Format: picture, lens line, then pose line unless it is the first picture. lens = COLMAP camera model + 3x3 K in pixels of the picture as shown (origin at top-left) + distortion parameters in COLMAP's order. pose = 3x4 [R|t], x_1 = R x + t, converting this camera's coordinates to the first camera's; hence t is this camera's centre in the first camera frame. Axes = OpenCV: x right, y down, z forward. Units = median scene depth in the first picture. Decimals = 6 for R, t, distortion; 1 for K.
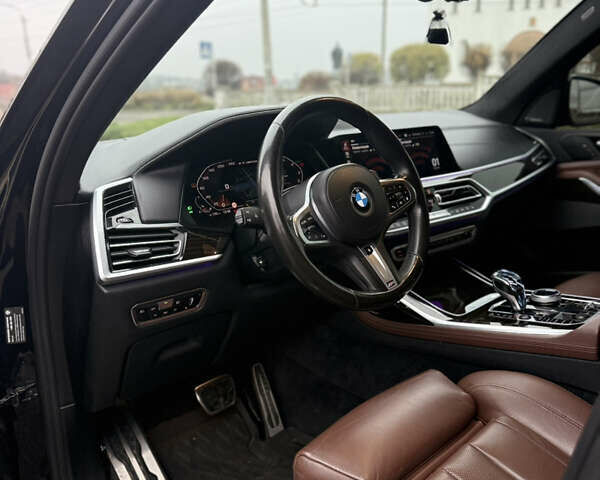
lens RADIAL K [[565.4, 0, 300.0], [0, 565.4, 240.0], [0, 0, 1]] dist [0.134374, -0.285631]
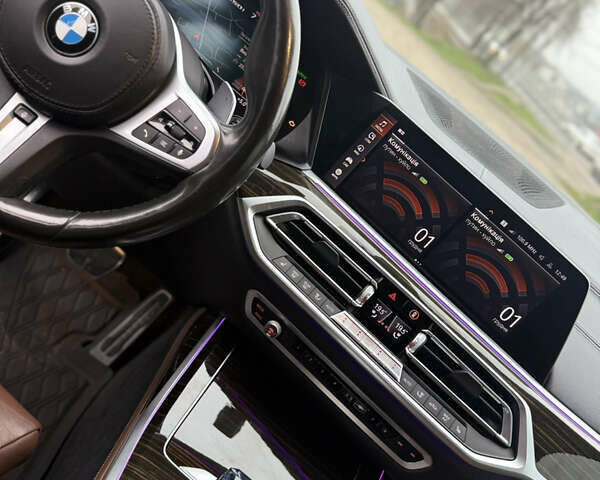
lens RADIAL K [[565.4, 0, 300.0], [0, 565.4, 240.0], [0, 0, 1]] dist [0.134374, -0.285631]
pose [[0.362839, 0.725878, -0.584336, 0.510292], [-0.766605, 0.589020, 0.255680, -0.204675], [0.529778, 0.355184, 0.770181, 0.658771]]
